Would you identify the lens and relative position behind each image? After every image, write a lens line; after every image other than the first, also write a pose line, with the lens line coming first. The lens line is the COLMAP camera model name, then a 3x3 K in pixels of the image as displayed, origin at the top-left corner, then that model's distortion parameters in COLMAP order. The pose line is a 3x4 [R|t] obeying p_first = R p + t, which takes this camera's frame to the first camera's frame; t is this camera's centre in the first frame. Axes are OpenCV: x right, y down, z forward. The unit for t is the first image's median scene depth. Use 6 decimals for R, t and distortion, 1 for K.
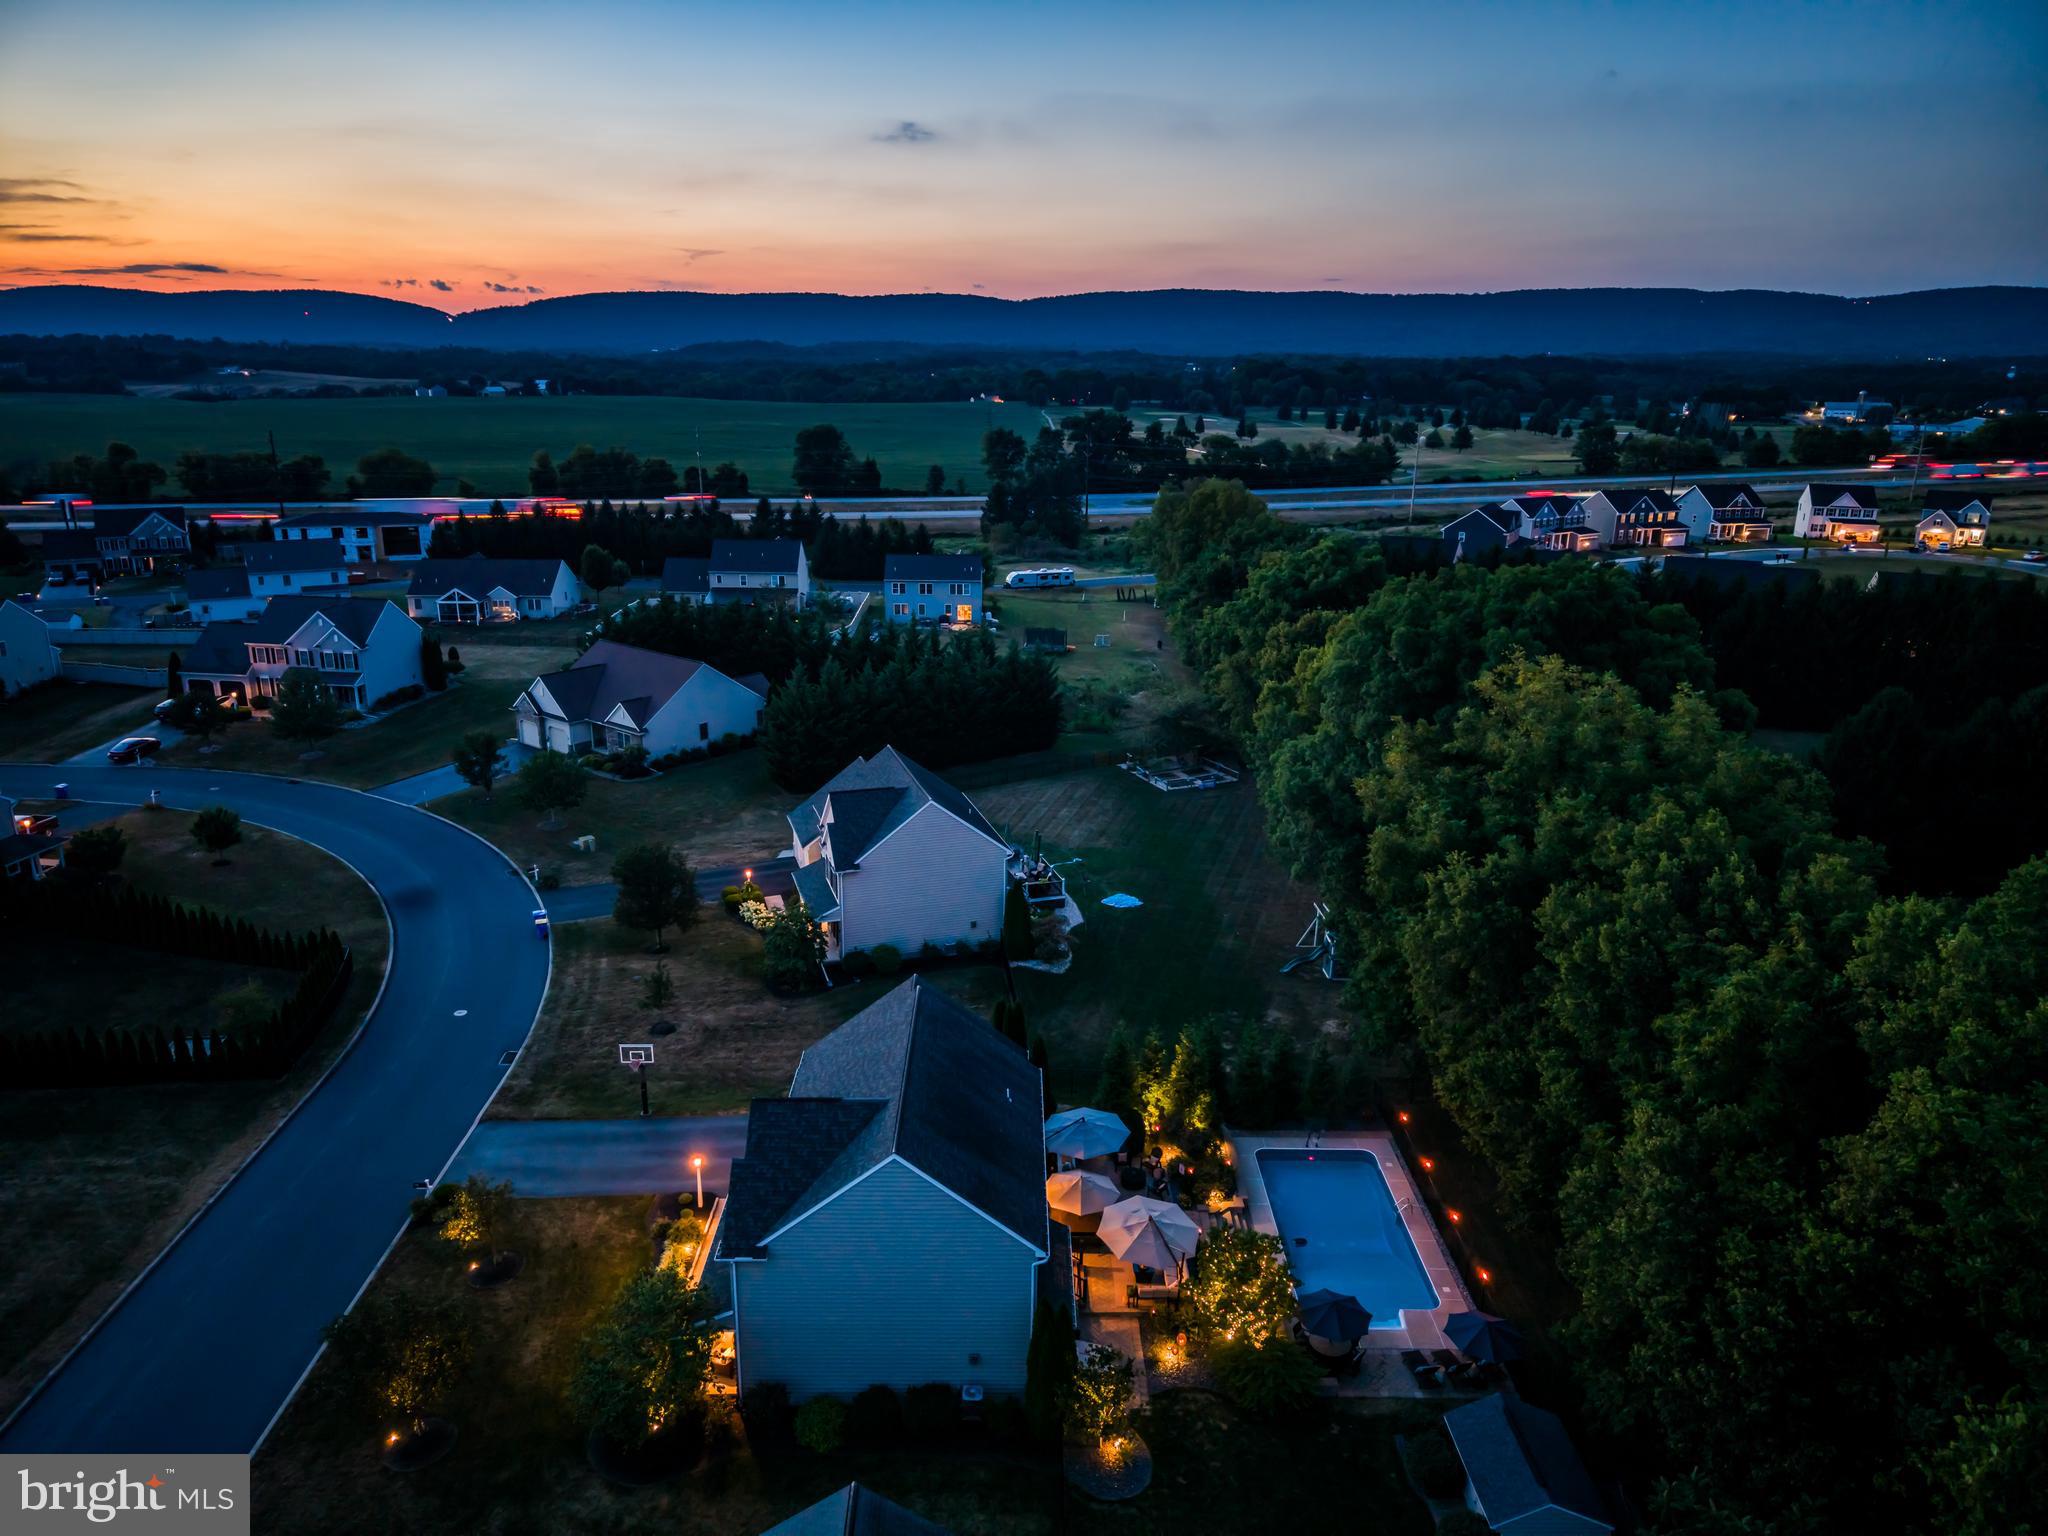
lens RADIAL K [[1368.9, 0, 1024.0], [0, 1368.9, 768.0], [0, 0, 1]] dist [0.083144, -0.120640]
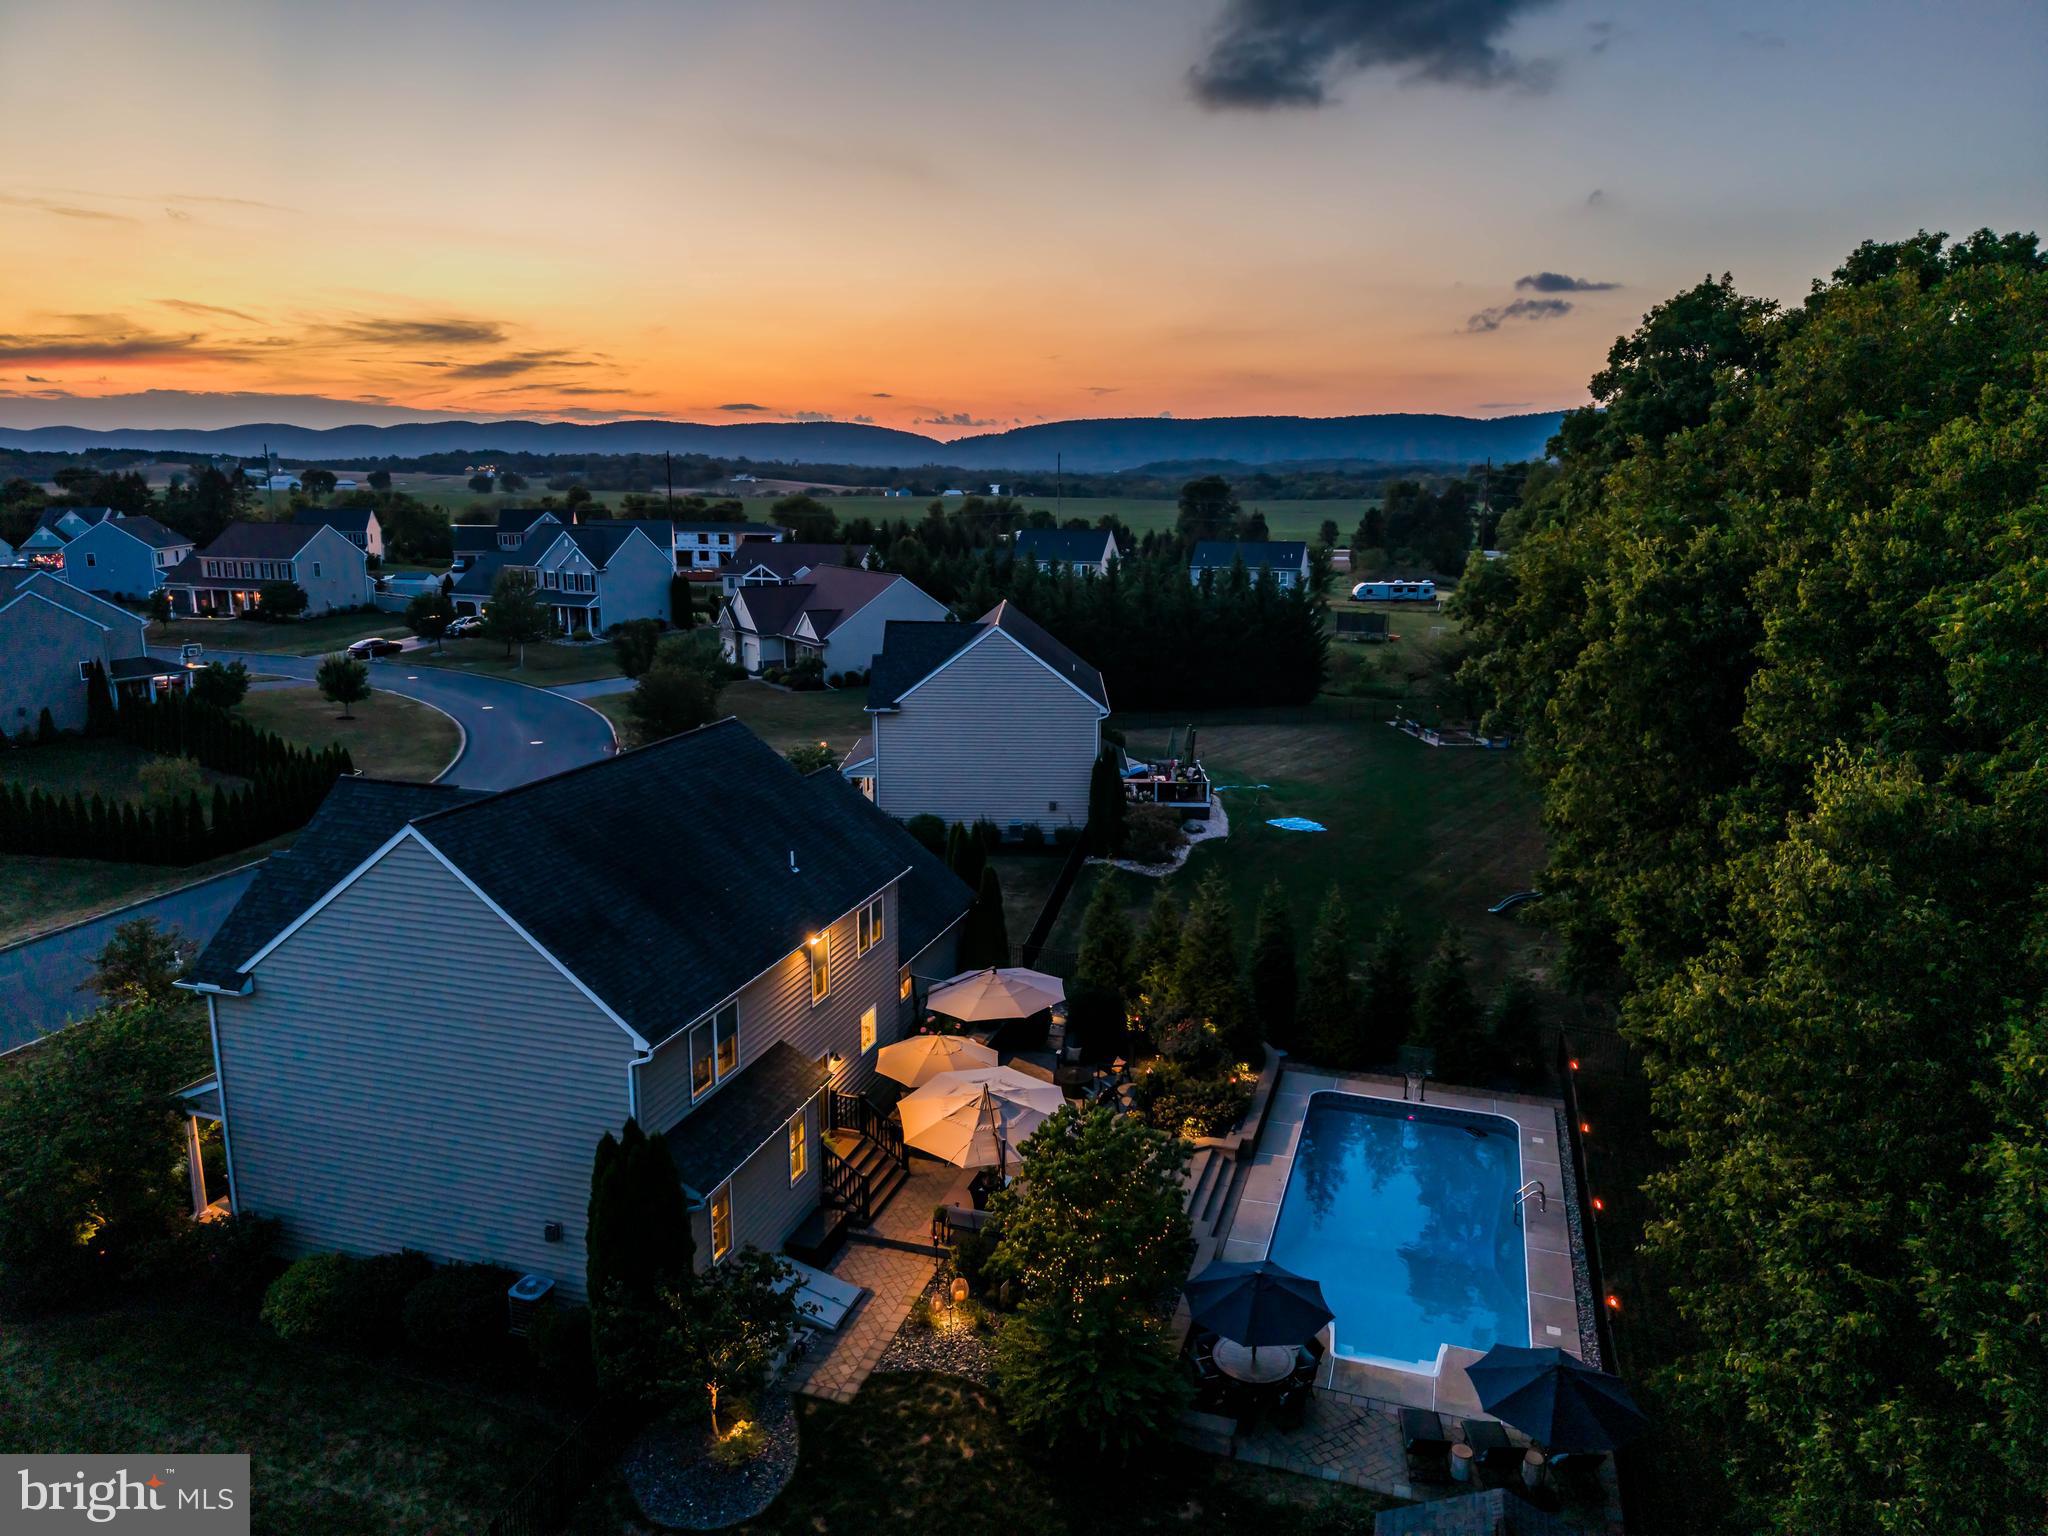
lens RADIAL K [[1368.9, 0, 1024.0], [0, 1368.9, 768.0], [0, 0, 1]] dist [0.083144, -0.120640]
pose [[0.947508, 0.061327, -0.313794, 0.159500], [-0.089307, 0.993133, -0.075570, 0.133858], [0.307005, 0.099627, 0.946479, 0.254967]]
